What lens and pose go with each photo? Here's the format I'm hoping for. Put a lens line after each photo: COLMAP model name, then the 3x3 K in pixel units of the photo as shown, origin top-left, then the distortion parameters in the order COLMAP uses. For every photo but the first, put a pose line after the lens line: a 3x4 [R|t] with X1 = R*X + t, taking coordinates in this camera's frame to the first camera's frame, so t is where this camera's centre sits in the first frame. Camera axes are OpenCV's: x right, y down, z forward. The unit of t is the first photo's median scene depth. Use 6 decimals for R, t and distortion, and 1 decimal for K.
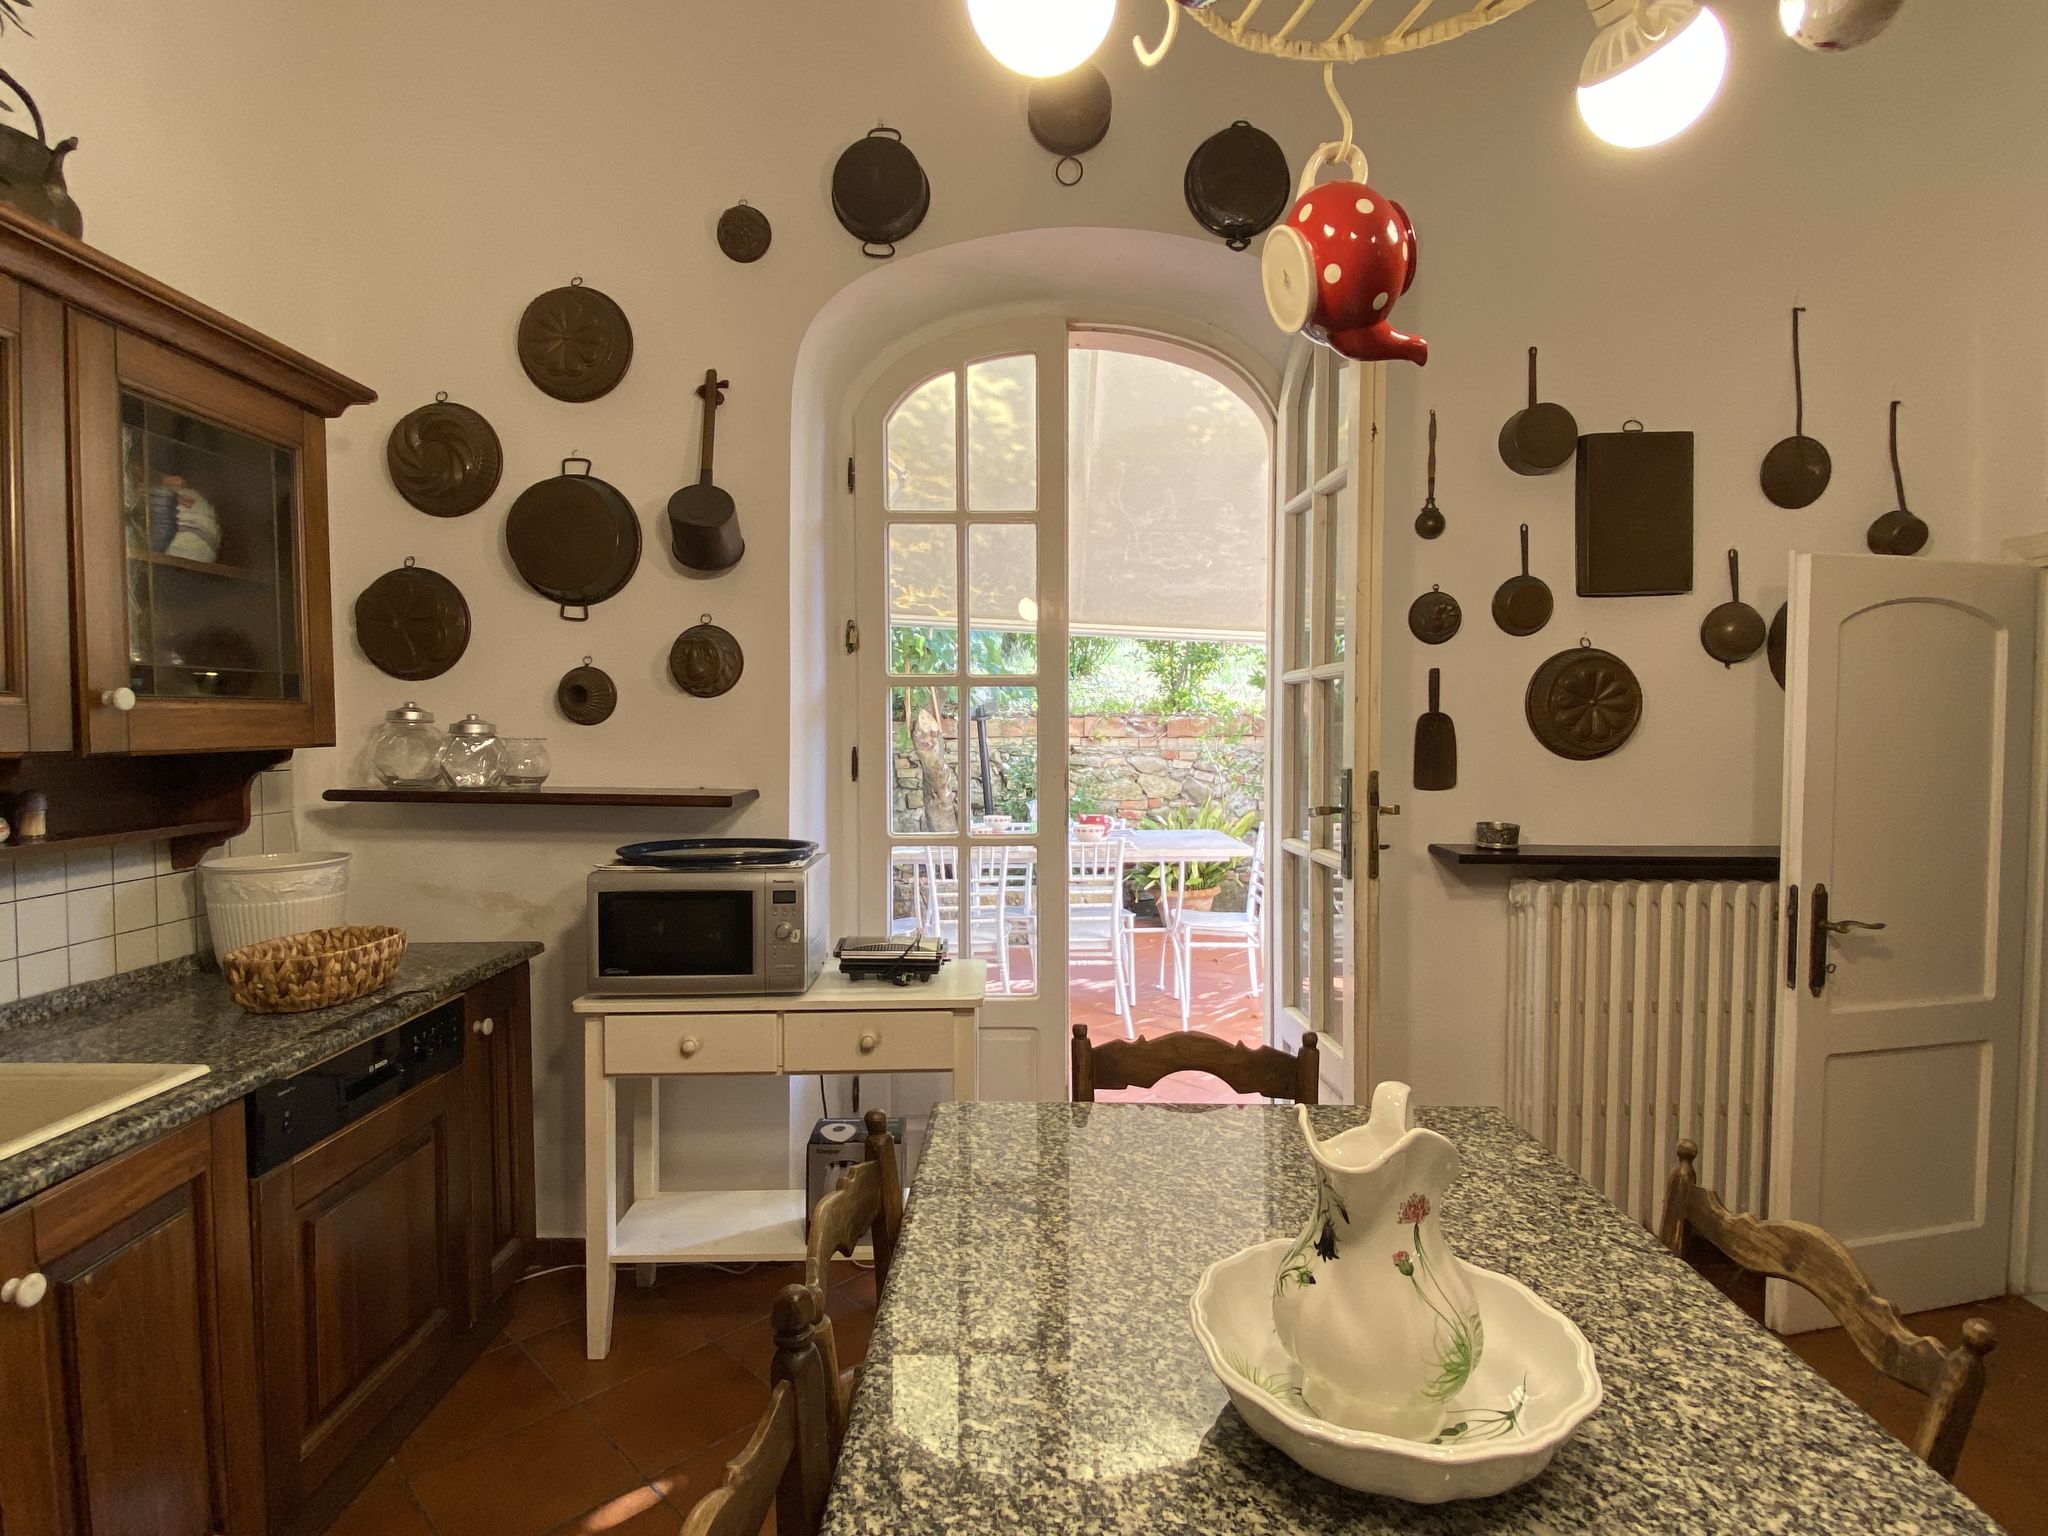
lens RADIAL K [[1046.4, 0, 1026.4], [0, 1046.4, 762.9], [0, 0, 1]] dist [0.013731, -0.001388]
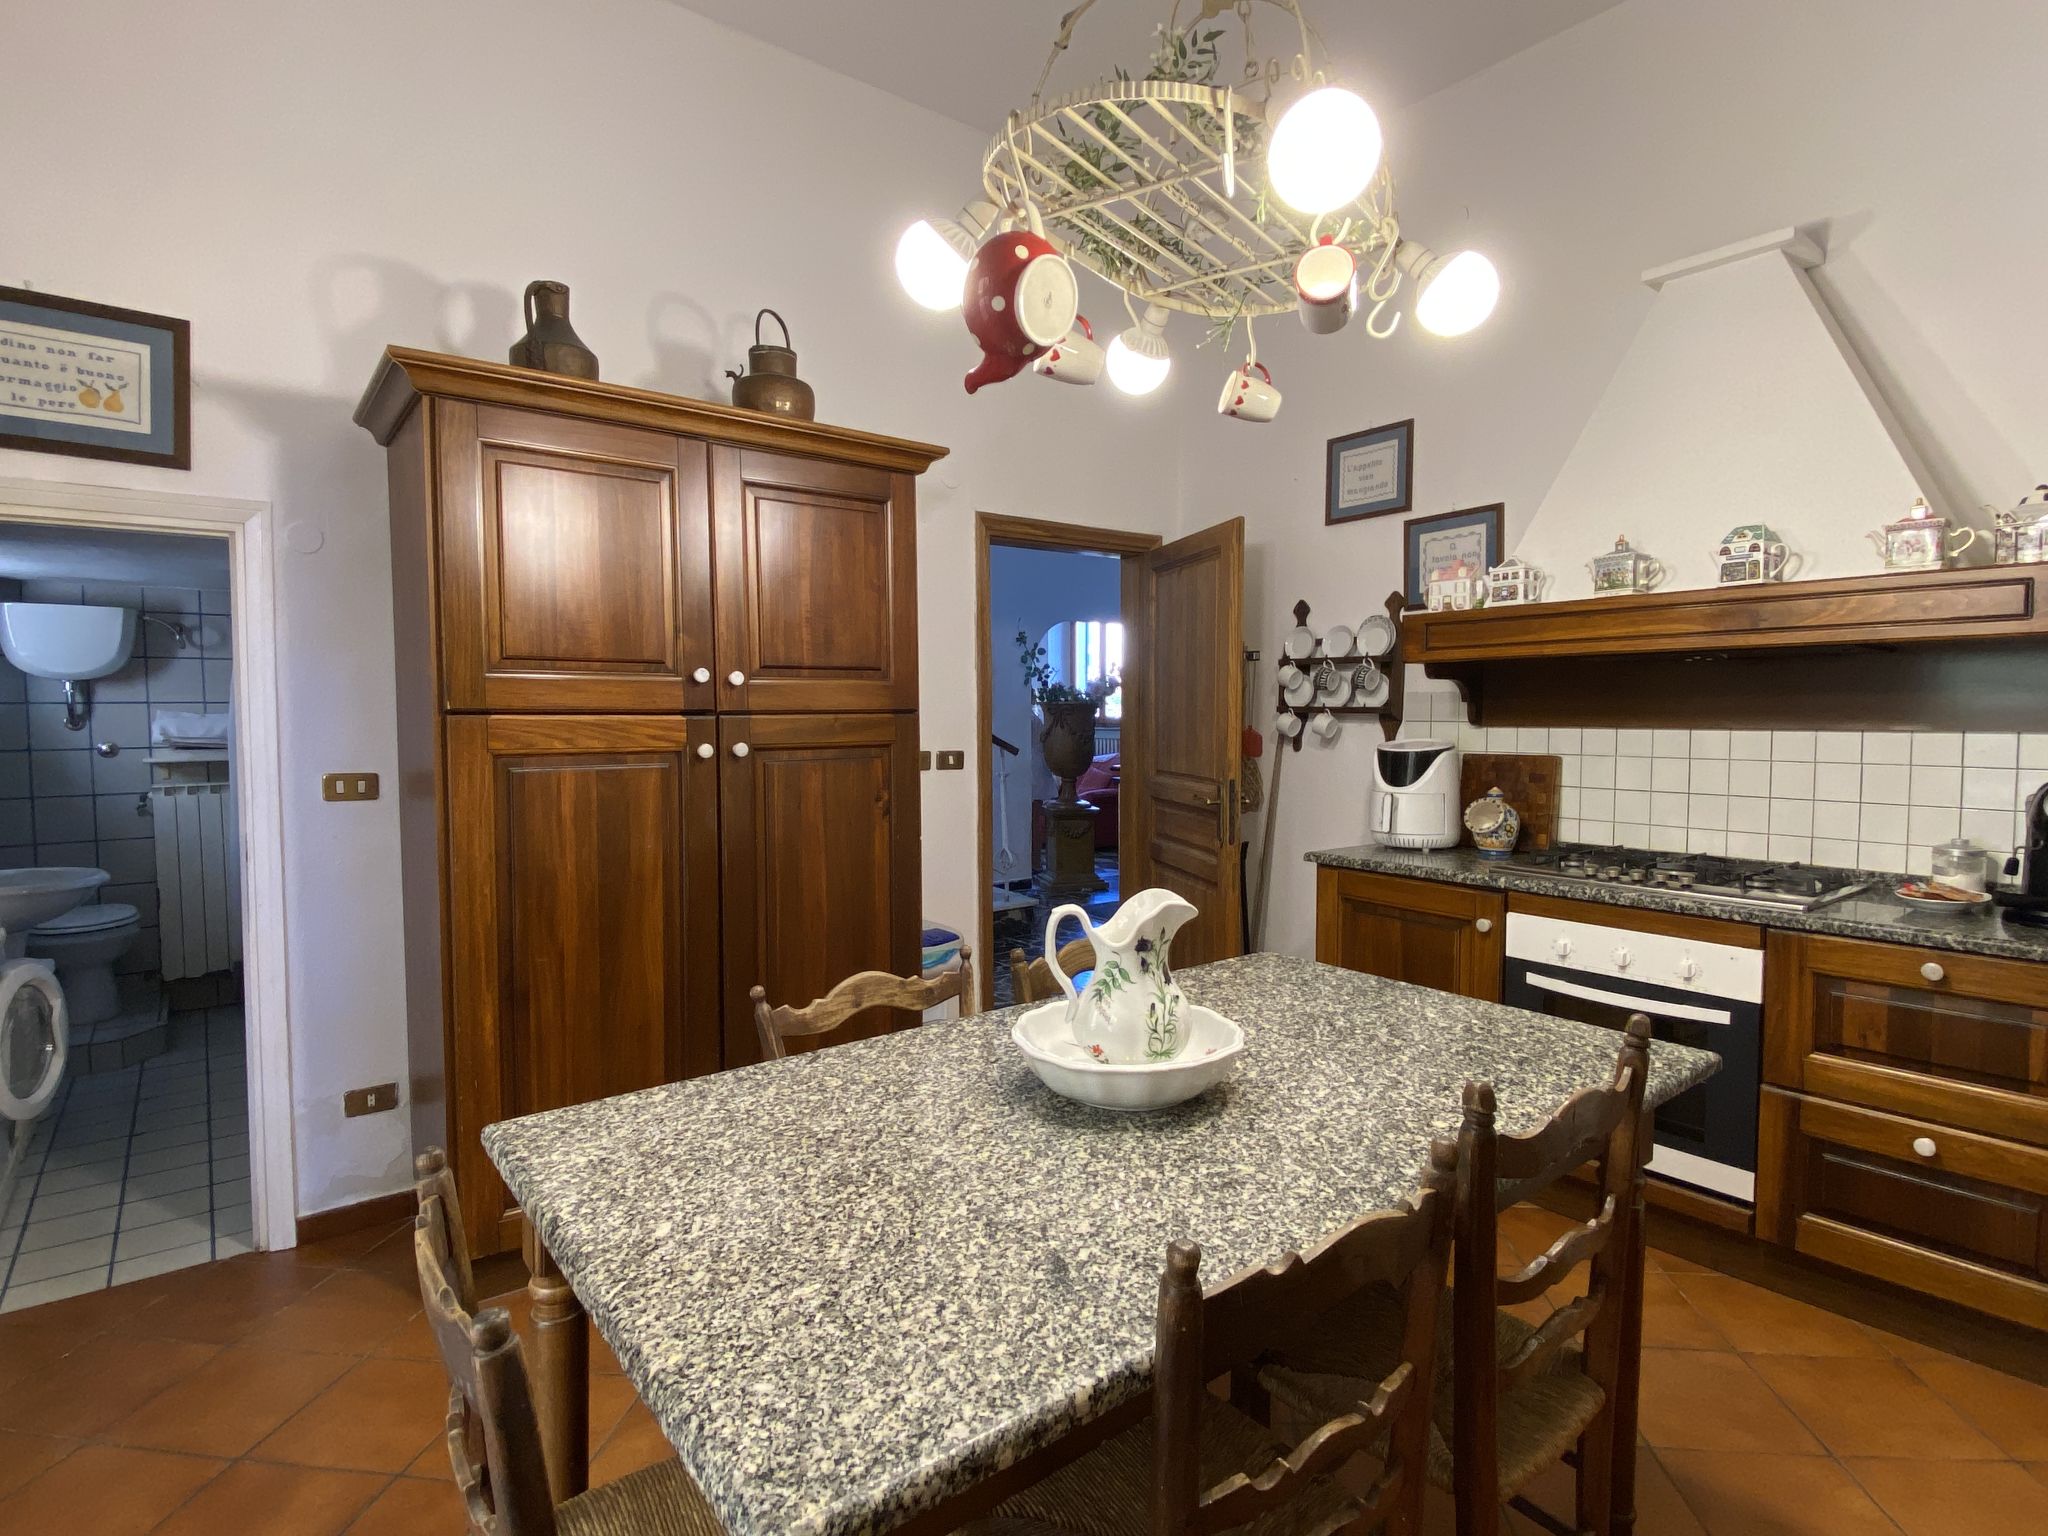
lens RADIAL K [[1046.4, 0, 1022.5], [0, 1046.4, 769.3], [0, 0, 1]] dist [0.013731, -0.001388]
pose [[-0.620786, -0.043716, 0.782761, -0.572654], [0.033694, 0.996034, 0.082348, -0.011633], [-0.783256, 0.077495, -0.616851, 1.452210]]
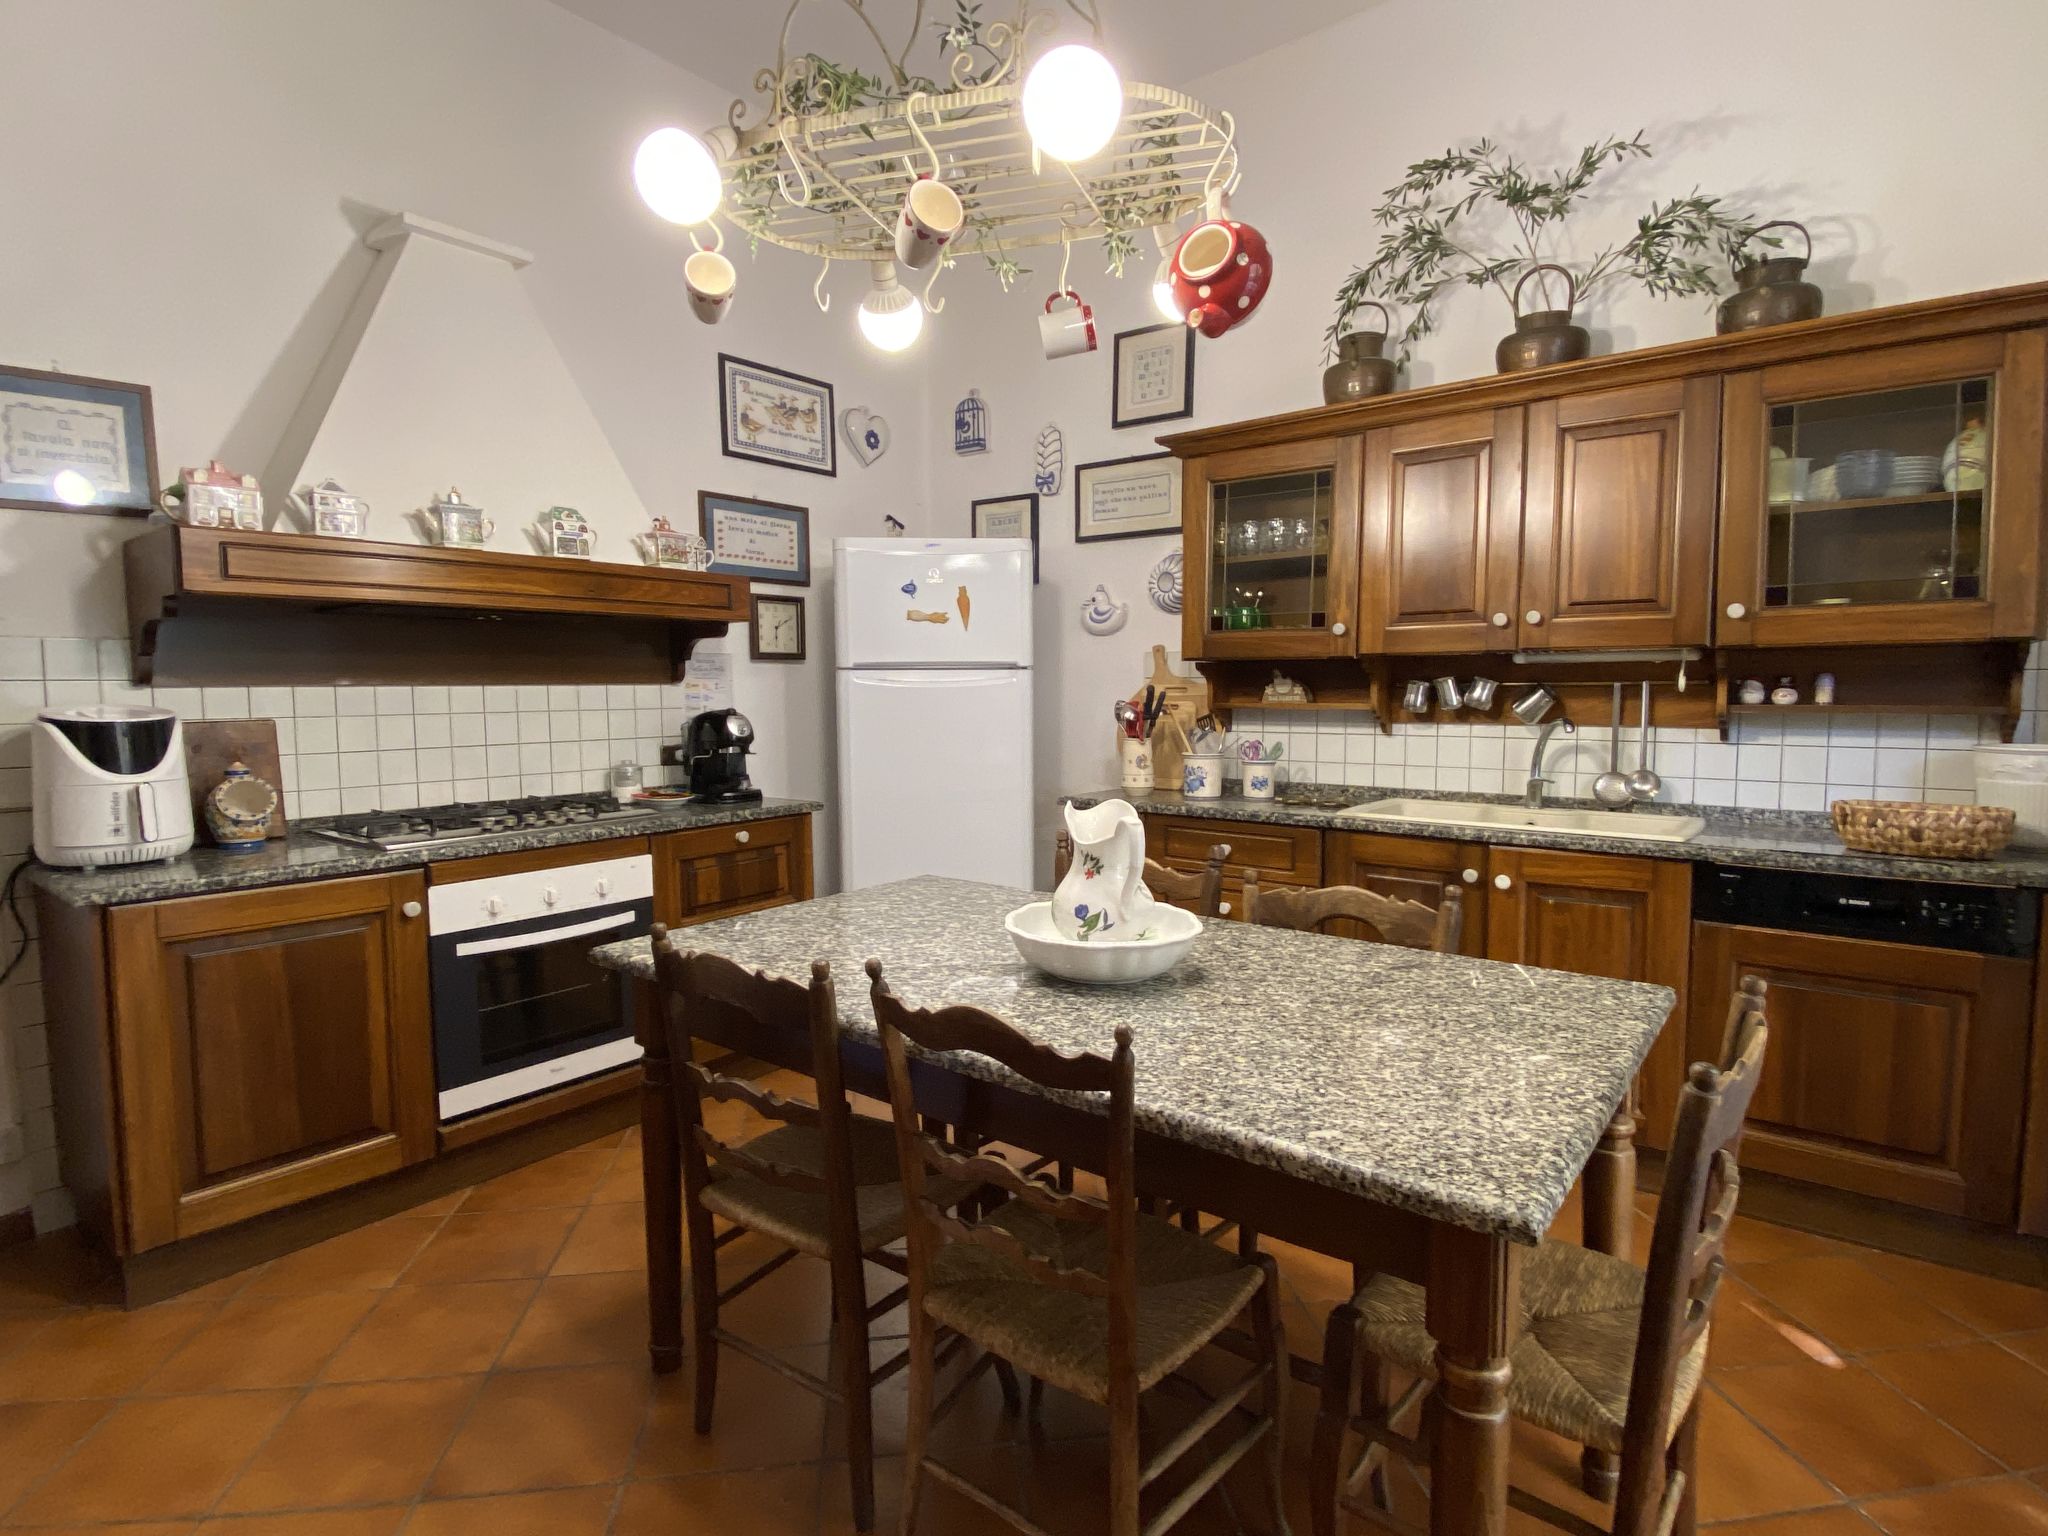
lens RADIAL K [[1046.4, 0, 1023.2], [0, 1046.4, 761.1], [0, 0, 1]] dist [0.013731, -0.001388]
pose [[-0.612378, 0.062449, -0.788095, 1.308628], [-0.024308, 0.994916, 0.097727, 0.043560], [0.790192, 0.079003, -0.607747, 1.386863]]
